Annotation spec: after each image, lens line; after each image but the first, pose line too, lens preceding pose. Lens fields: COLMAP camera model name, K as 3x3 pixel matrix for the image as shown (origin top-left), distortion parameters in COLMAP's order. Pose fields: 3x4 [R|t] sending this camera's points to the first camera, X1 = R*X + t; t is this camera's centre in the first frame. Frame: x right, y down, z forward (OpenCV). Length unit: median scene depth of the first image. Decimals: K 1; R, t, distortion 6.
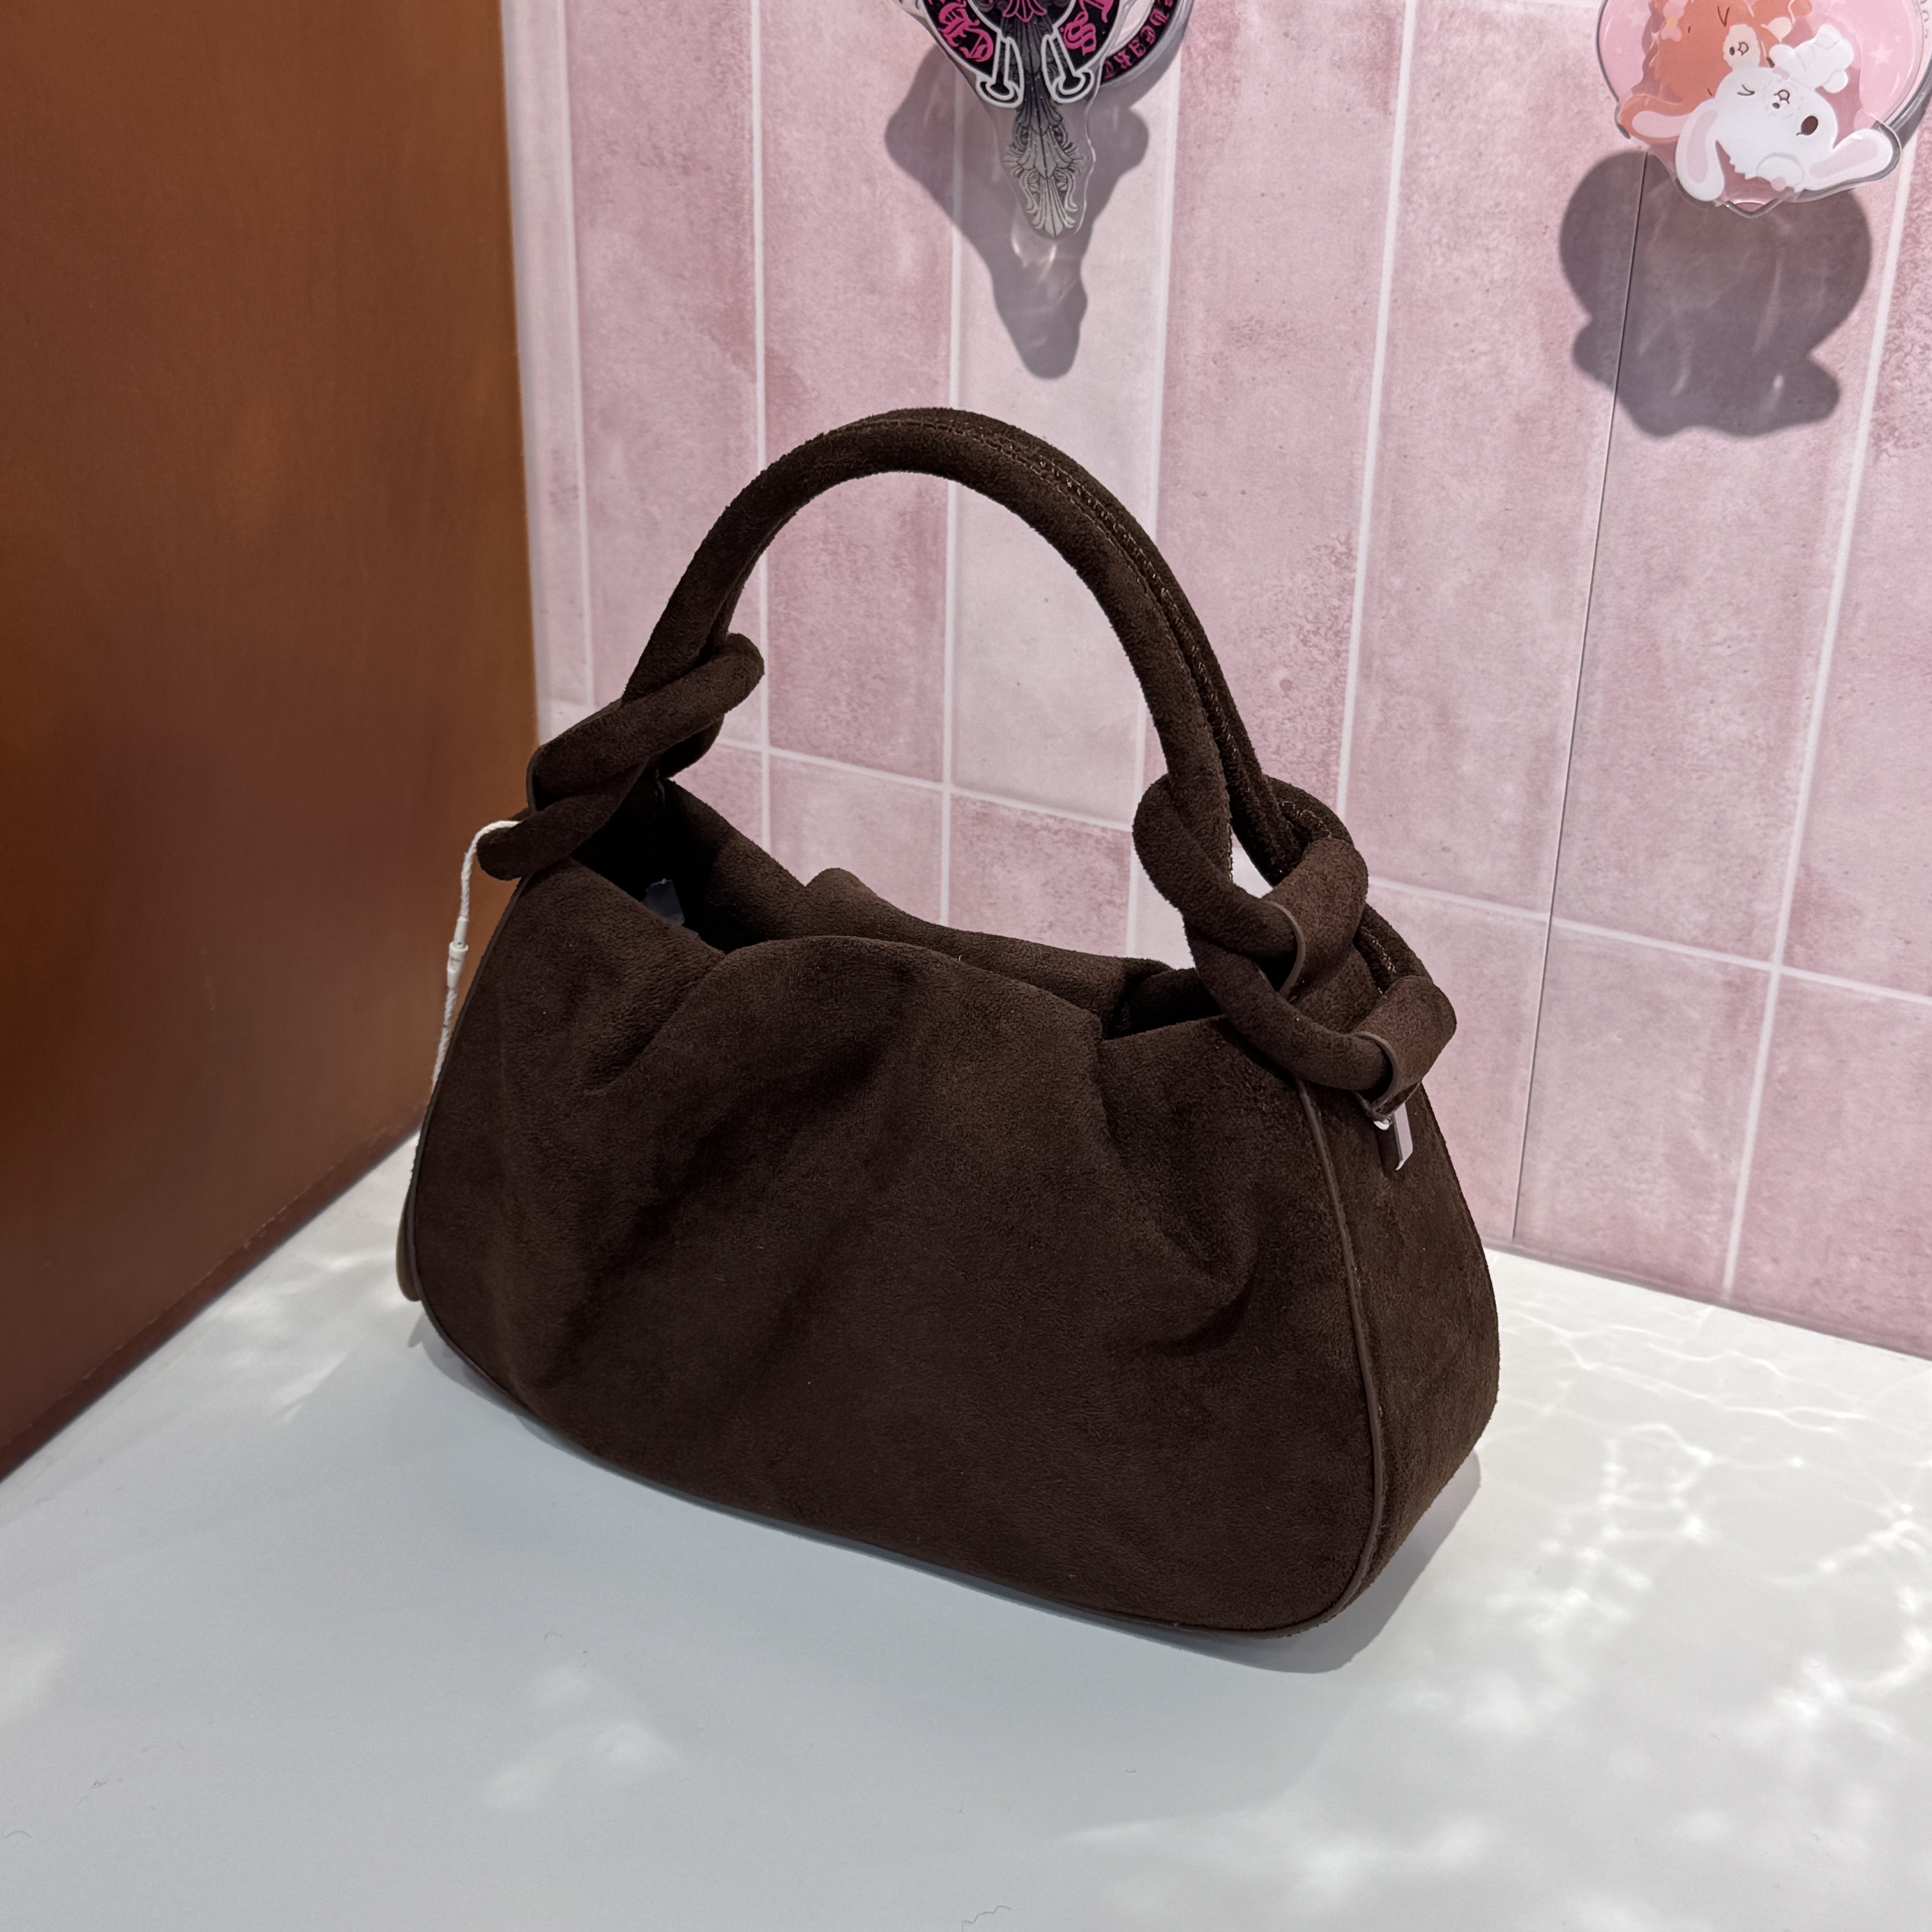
lens RADIAL K [[3447.9, 0, 965.1], [0, 3447.9, 962.3], [0, 0, 1]] dist [0.225177, 0.000000]
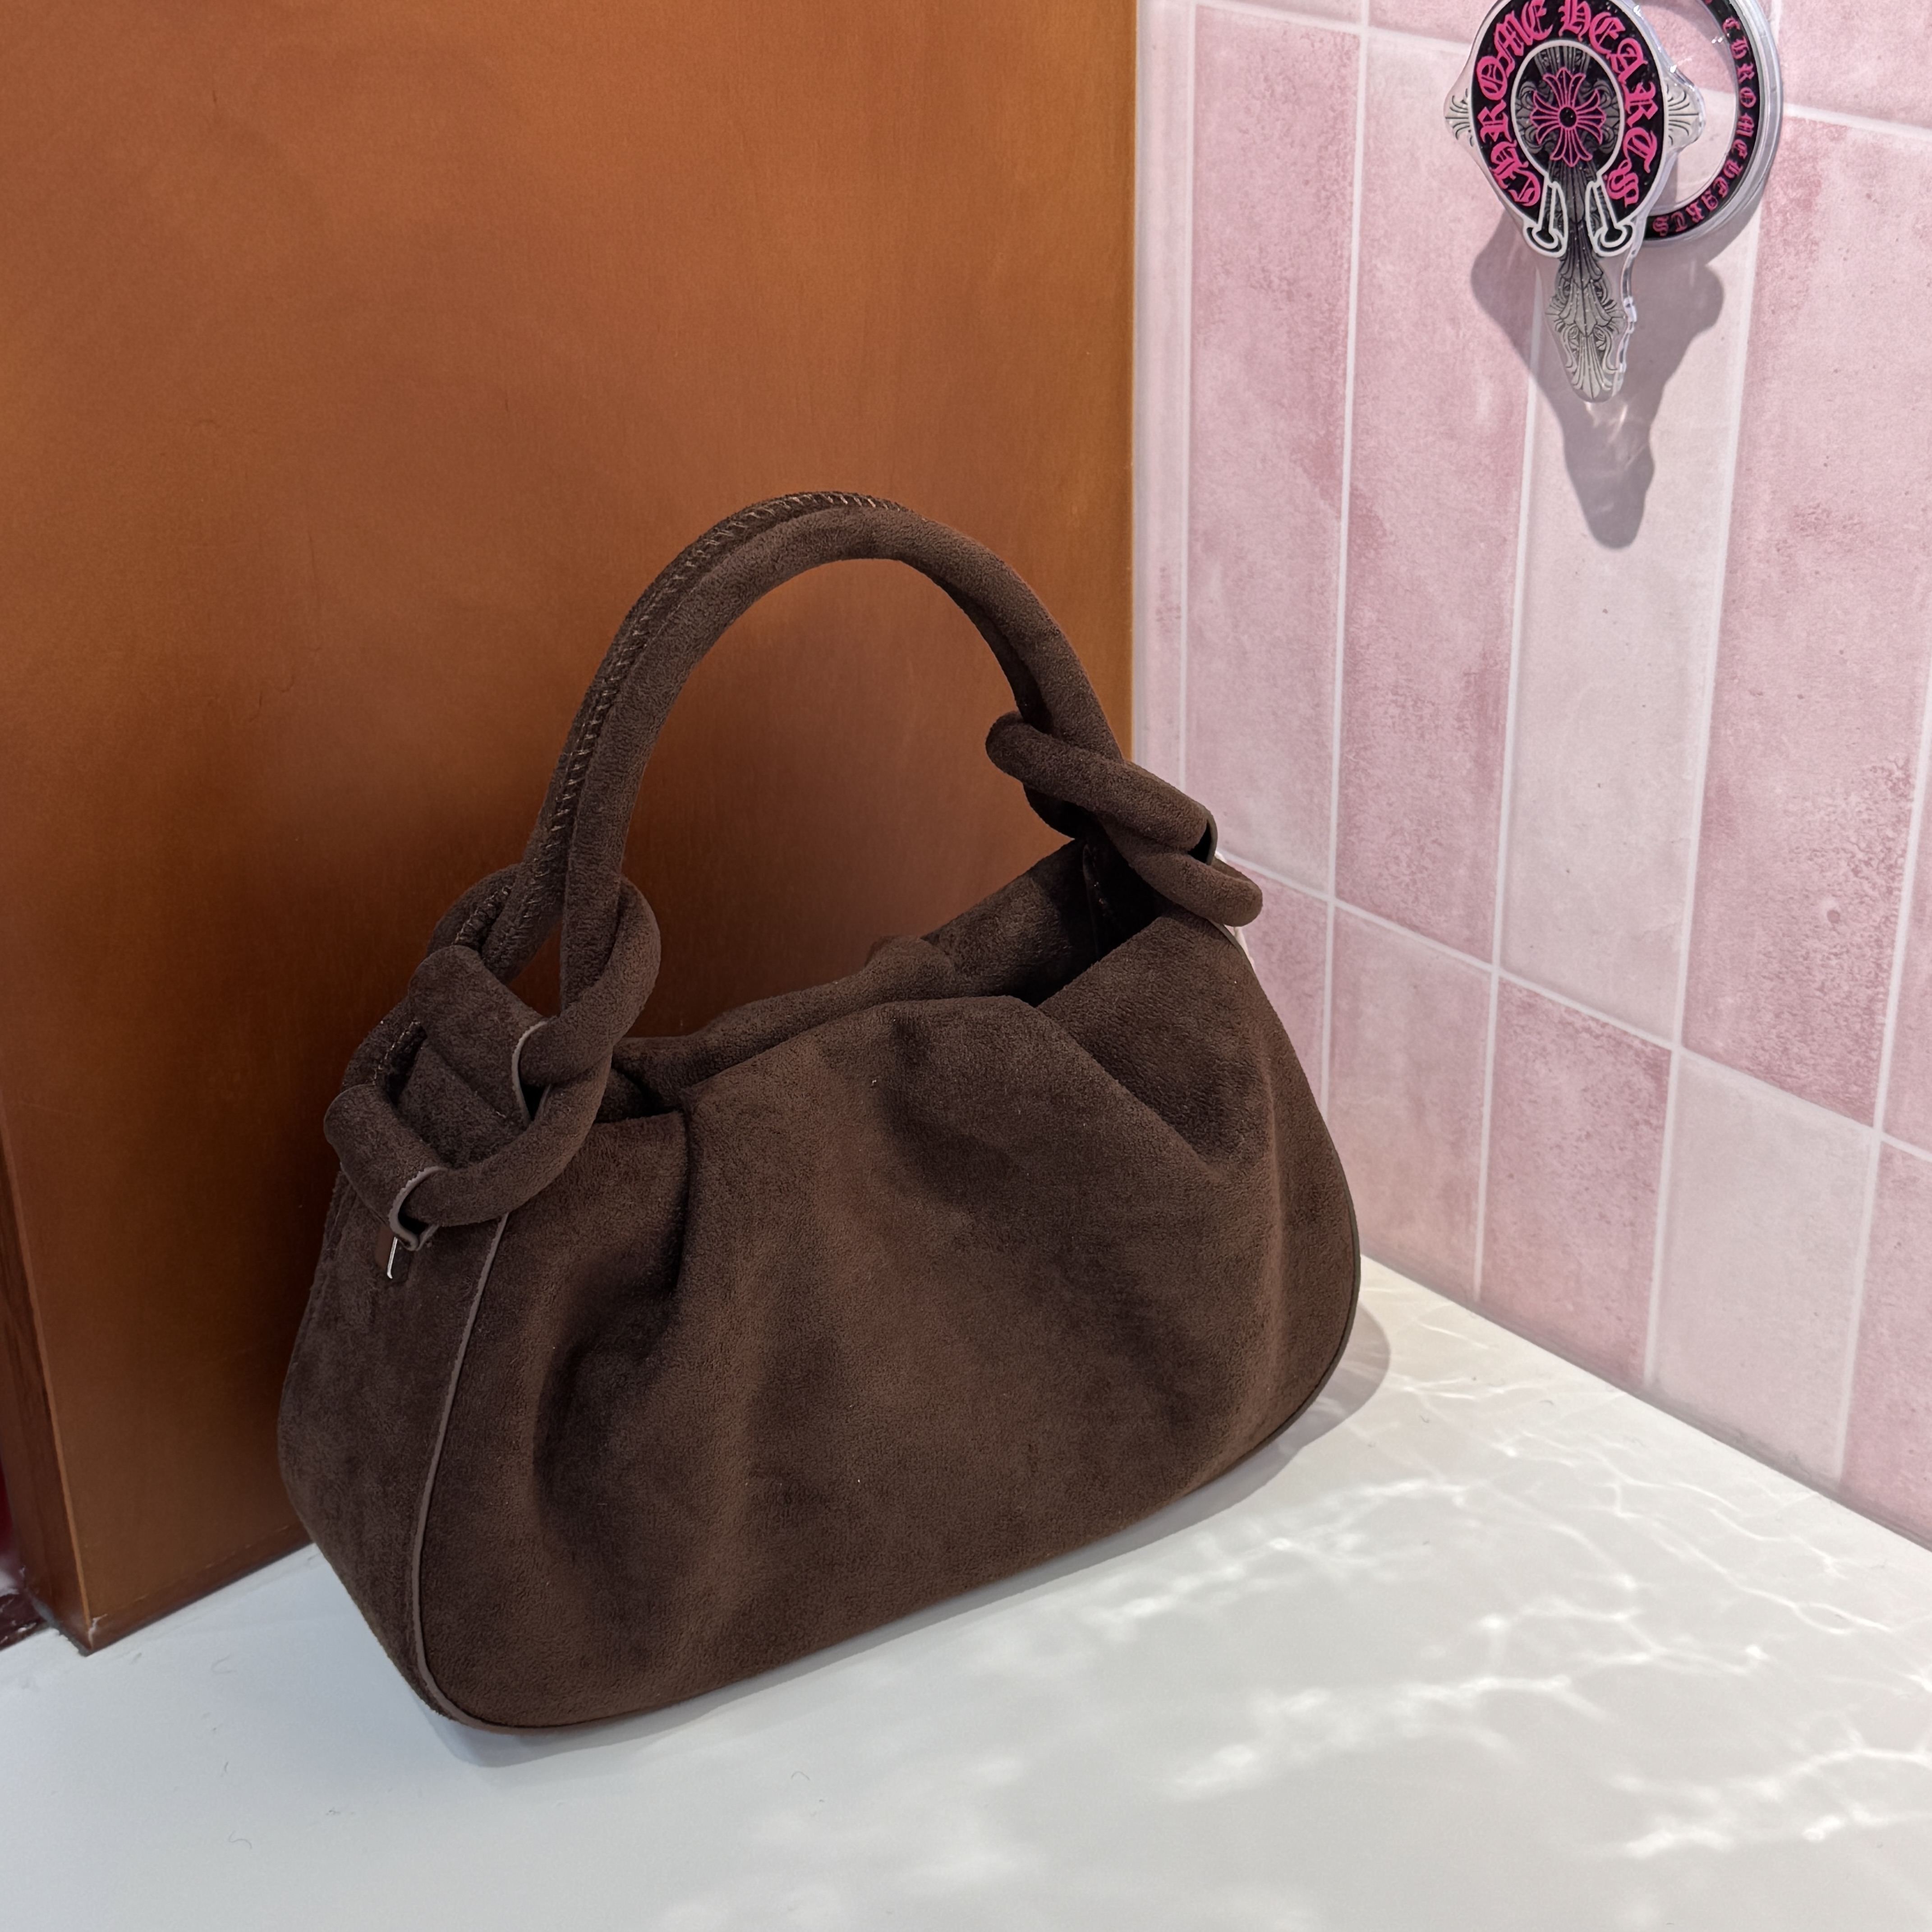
lens RADIAL K [[3447.9, 0, 965.0], [0, 3447.9, 970.1], [0, 0, 1]] dist [0.225177, 0.000000]
pose [[0.913947, 0.151827, -0.376363, 0.227930], [-0.155469, 0.987620, 0.020876, -0.050717], [0.374873, 0.039433, 0.926237, 0.090299]]
